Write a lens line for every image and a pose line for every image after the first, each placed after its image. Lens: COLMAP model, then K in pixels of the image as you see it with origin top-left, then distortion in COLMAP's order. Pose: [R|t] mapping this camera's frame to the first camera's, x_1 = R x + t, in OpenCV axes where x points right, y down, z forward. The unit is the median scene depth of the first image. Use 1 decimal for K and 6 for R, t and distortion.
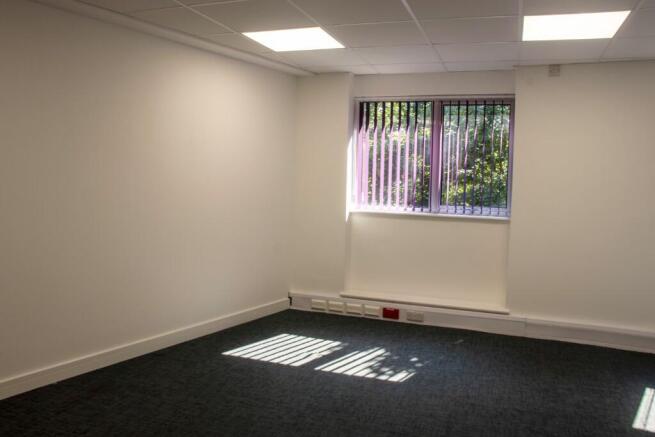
lens RADIAL K [[581.4, 0, 328.1], [0, 581.4, 205.6], [0, 0, 1]] dist [-0.133922, 0.195285]
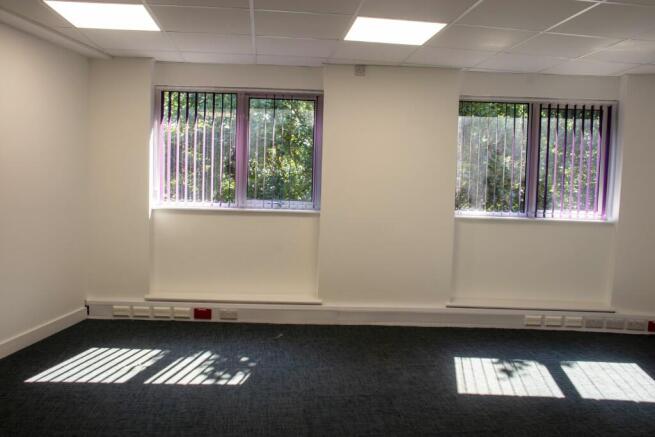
lens RADIAL K [[581.4, 0, 328.1], [0, 581.4, 205.6], [0, 0, 1]] dist [-0.133922, 0.195285]
pose [[0.905790, -0.023626, 0.423068, -0.113186], [0.018194, 0.999692, 0.016874, -0.005386], [-0.423336, -0.007587, 0.905941, 0.053657]]
